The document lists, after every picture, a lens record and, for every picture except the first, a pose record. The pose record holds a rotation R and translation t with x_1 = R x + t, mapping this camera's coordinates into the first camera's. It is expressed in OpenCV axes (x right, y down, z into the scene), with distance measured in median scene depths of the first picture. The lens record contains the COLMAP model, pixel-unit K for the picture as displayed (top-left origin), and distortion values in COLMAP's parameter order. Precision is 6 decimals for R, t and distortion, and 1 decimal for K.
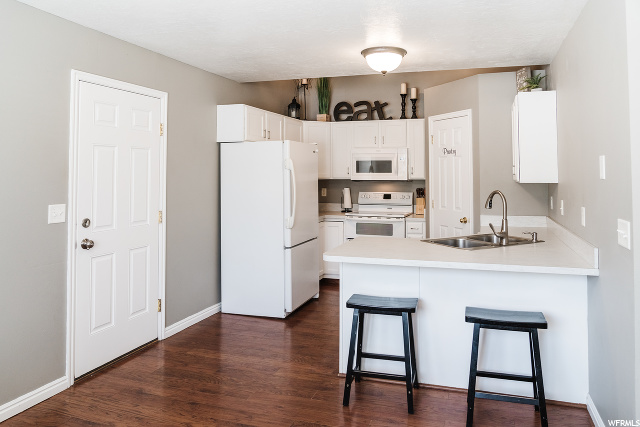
lens RADIAL K [[439.5, 0, 320.0], [0, 439.5, 213.5], [0, 0, 1]] dist [-0.049932, 0.046784]
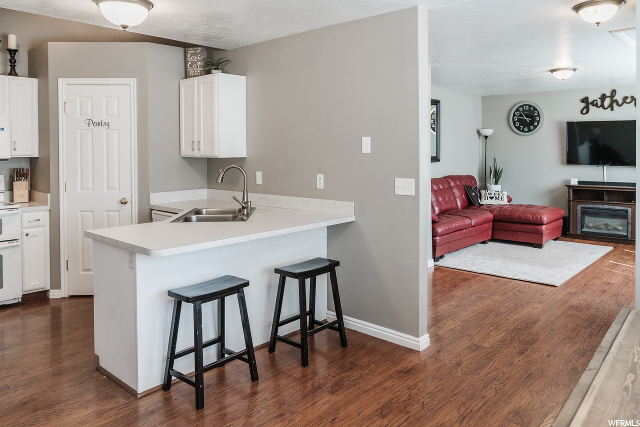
lens RADIAL K [[461.2, 0, 322.9], [0, 461.2, 222.9], [0, 0, 1]] dist [-0.006780, 0.001559]
pose [[0.412397, -0.137715, 0.900535, -0.424415], [0.082899, 0.990080, 0.113445, -0.014846], [-0.907225, 0.027869, 0.419722, 0.247091]]
